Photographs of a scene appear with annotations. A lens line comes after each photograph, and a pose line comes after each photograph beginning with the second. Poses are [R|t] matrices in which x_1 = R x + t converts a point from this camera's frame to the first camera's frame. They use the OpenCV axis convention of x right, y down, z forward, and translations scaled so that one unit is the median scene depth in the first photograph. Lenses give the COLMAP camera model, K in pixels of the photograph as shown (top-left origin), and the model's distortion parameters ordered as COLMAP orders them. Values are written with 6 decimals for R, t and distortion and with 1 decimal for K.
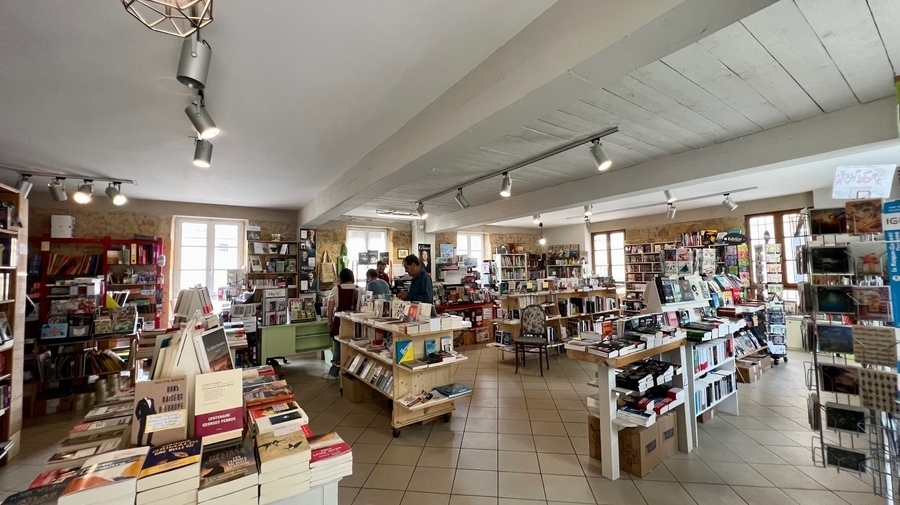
lens RADIAL K [[357.6, 0, 450.7], [0, 357.6, 251.2], [0, 0, 1]] dist [-0.002790, -0.000041]
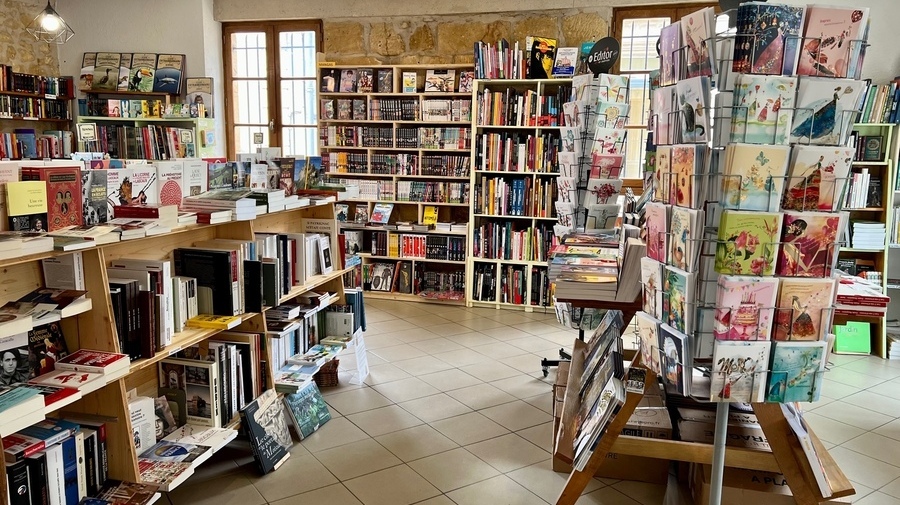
lens RADIAL K [[673.9, 0, 451.1], [0, 673.9, 255.3], [0, 0, 1]] dist [0.024868, -0.013182]
pose [[0.739526, -0.077662, 0.668632, 0.162043], [-0.066802, 0.979951, 0.187707, 0.038796], [-0.669804, -0.183480, 0.719512, 0.519311]]
